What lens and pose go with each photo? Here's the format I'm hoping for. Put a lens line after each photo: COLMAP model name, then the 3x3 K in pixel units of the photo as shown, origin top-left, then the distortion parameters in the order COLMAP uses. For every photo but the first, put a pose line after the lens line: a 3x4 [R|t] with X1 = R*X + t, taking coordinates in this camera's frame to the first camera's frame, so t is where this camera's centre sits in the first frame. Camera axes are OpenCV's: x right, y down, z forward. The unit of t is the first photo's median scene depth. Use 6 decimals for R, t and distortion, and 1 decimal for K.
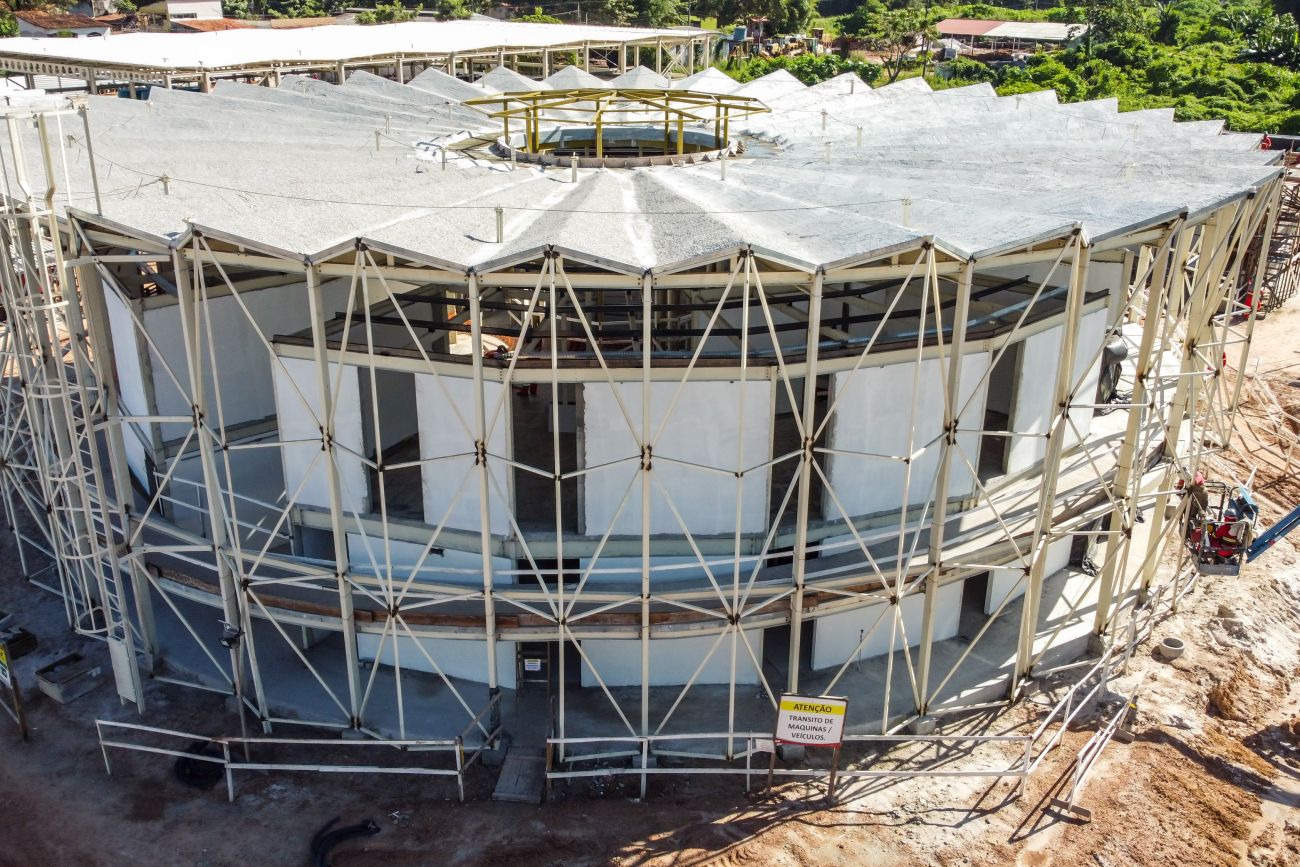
lens RADIAL K [[1173.5, 0, 650.0], [0, 1173.5, 433.5], [0, 0, 1]] dist [0.000108, -0.012443]
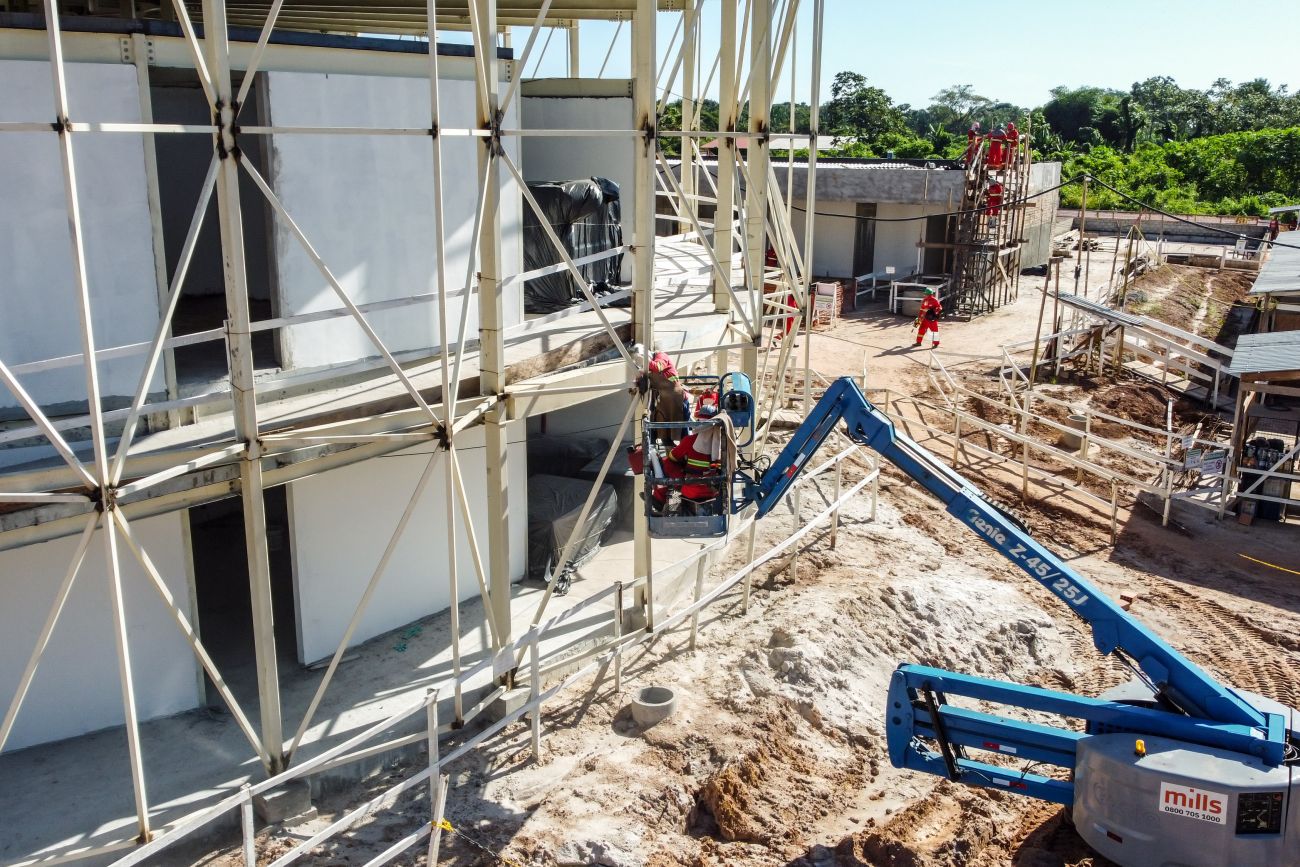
lens RADIAL K [[1173.5, 0, 650.0], [0, 1173.5, 433.5], [0, 0, 1]] dist [0.000108, -0.012443]
pose [[0.990337, -0.034553, 0.134309, 0.366800], [0.051259, 0.991083, -0.122990, 0.123844], [-0.128862, 0.128686, 0.983277, 0.464280]]
